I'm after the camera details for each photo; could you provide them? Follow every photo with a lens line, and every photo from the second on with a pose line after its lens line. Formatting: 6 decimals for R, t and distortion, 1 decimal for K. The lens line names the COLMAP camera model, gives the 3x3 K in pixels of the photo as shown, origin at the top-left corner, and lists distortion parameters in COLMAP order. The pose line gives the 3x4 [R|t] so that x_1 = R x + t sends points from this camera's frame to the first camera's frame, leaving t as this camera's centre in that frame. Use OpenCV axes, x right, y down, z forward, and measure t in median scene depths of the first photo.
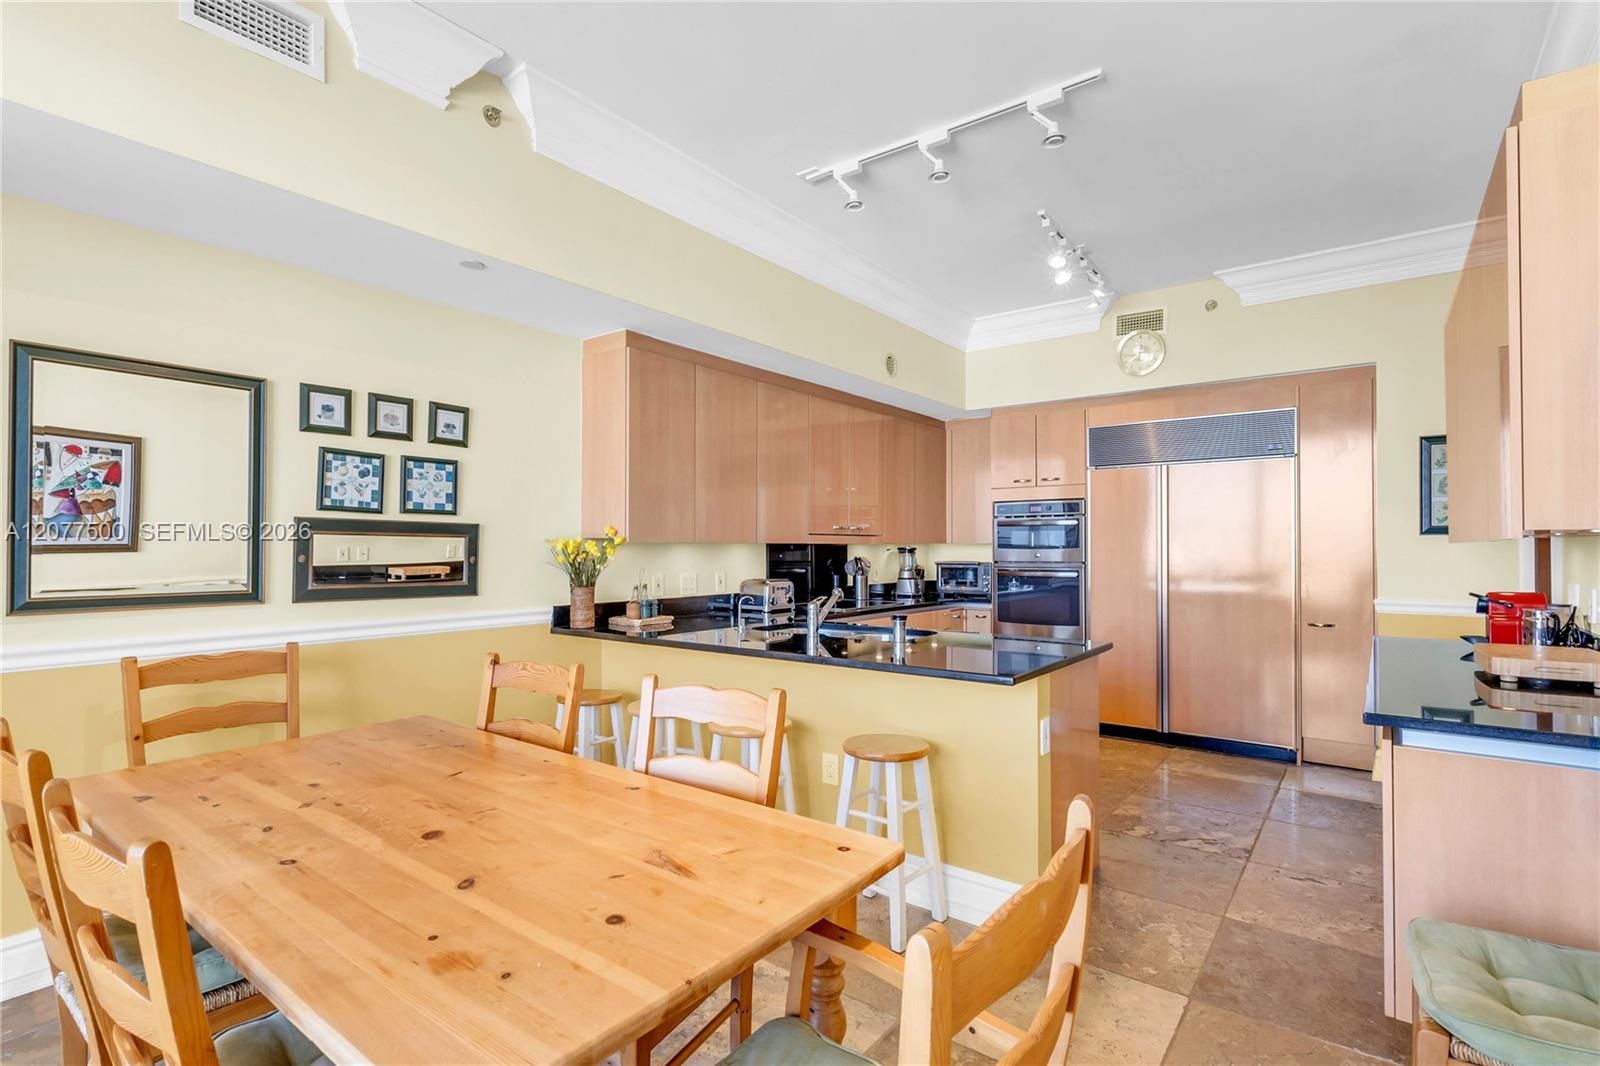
lens RADIAL K [[775.4, 0, 800.3], [0, 775.4, 537.3], [0, 0, 1]] dist [0.005594, 0.001756]
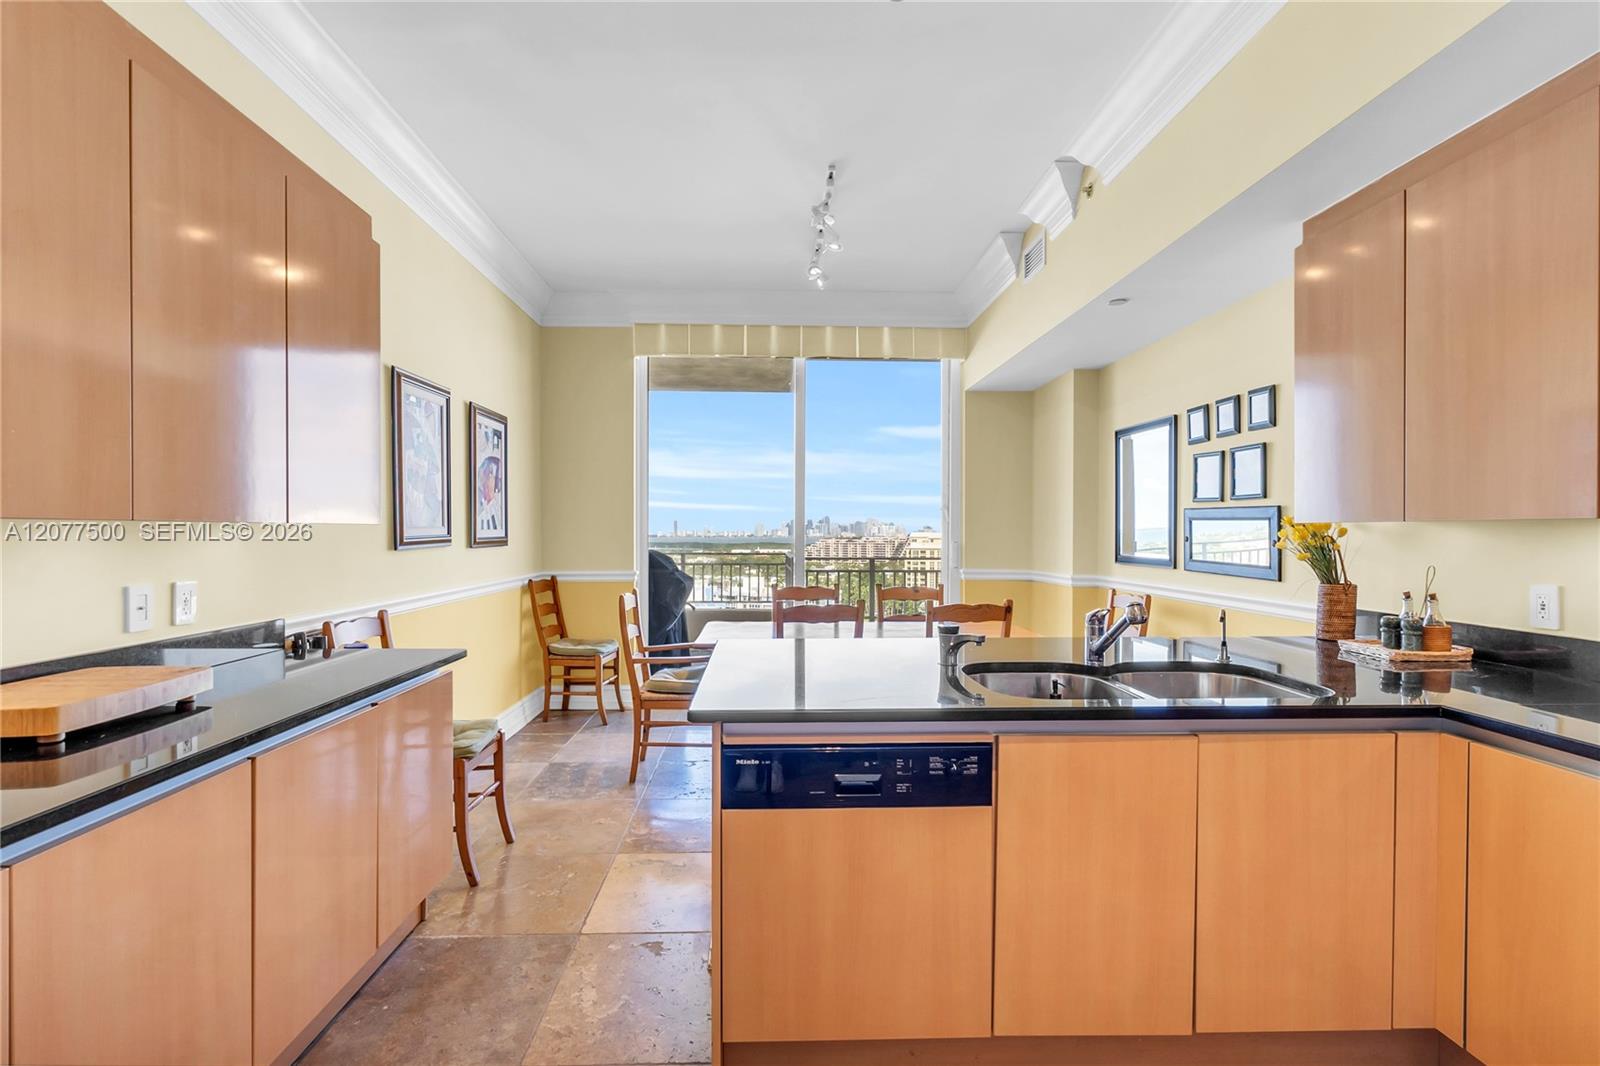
lens RADIAL K [[775.4, 0, 789.0], [0, 775.4, 536.1], [0, 0, 1]] dist [0.005594, 0.001756]
pose [[-0.783931, 0.001150, -0.620847, 0.813223], [0.004645, 0.999981, -0.004012, 0.026643], [0.620830, -0.006029, -0.783922, 1.752982]]
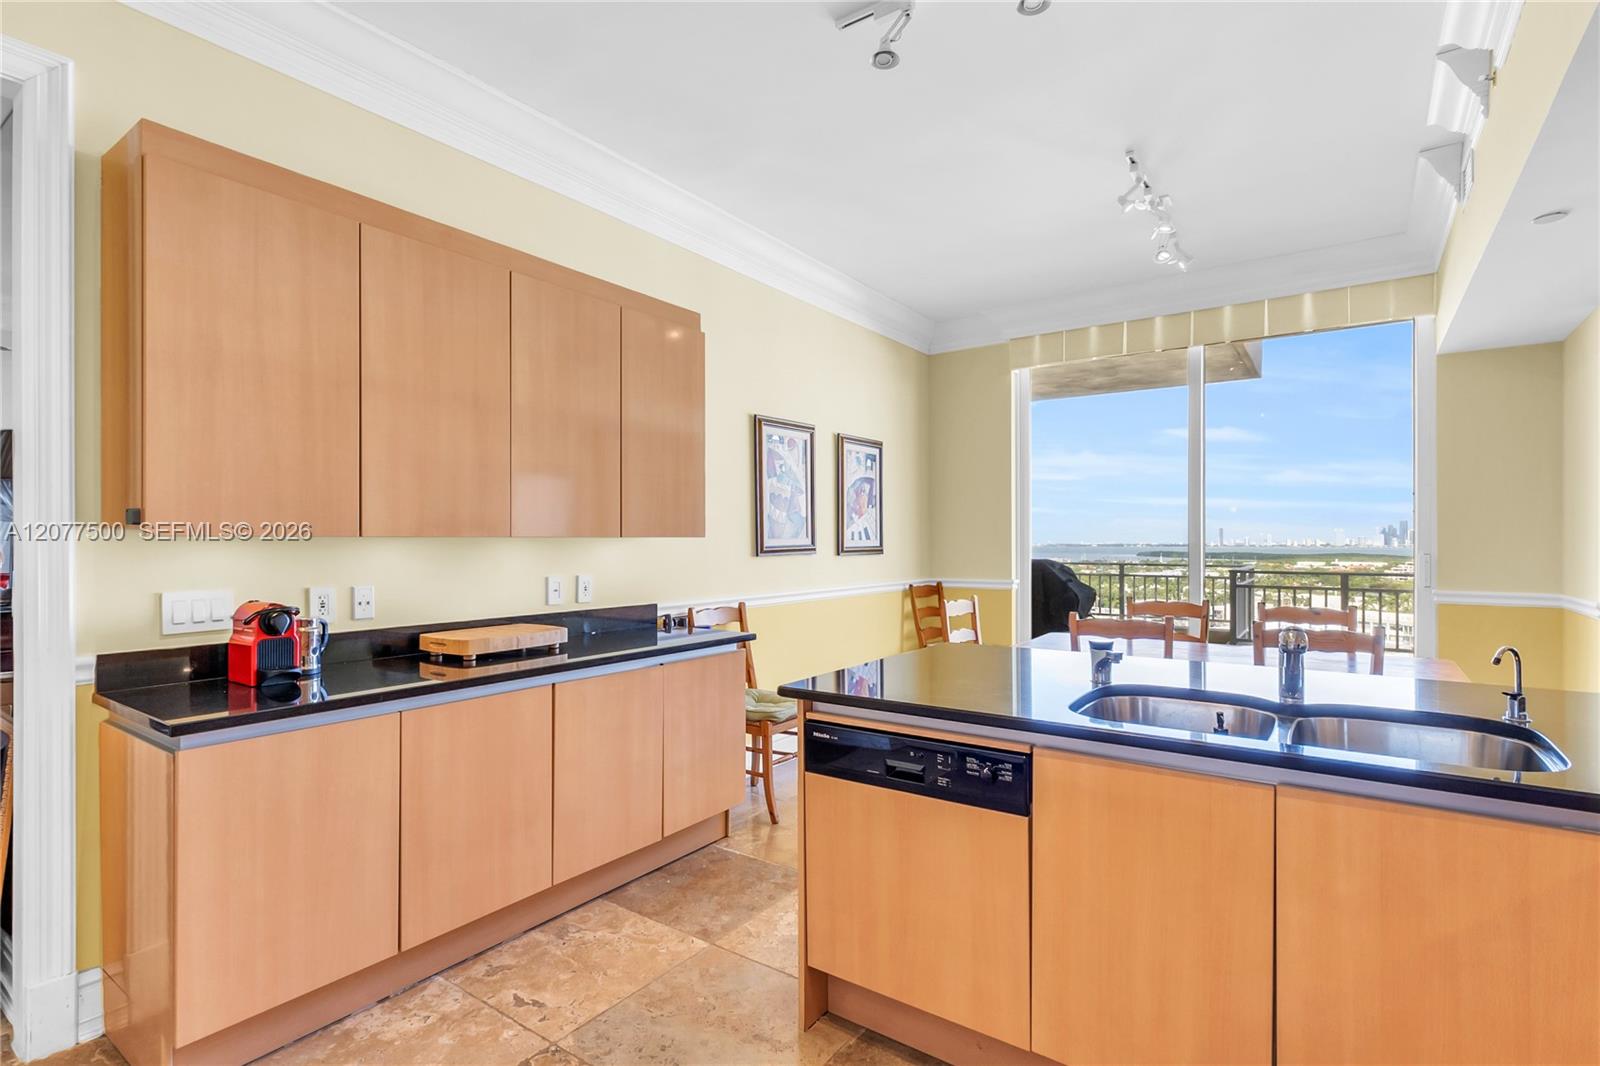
lens RADIAL K [[775.4, 0, 783.6], [0, 775.4, 535.8], [0, 0, 1]] dist [0.005594, 0.001756]
pose [[-0.999924, 0.000608, -0.012274, 0.489628], [0.000831, 0.999834, -0.018217, 0.027294], [0.012261, -0.018226, -0.999759, 1.997439]]
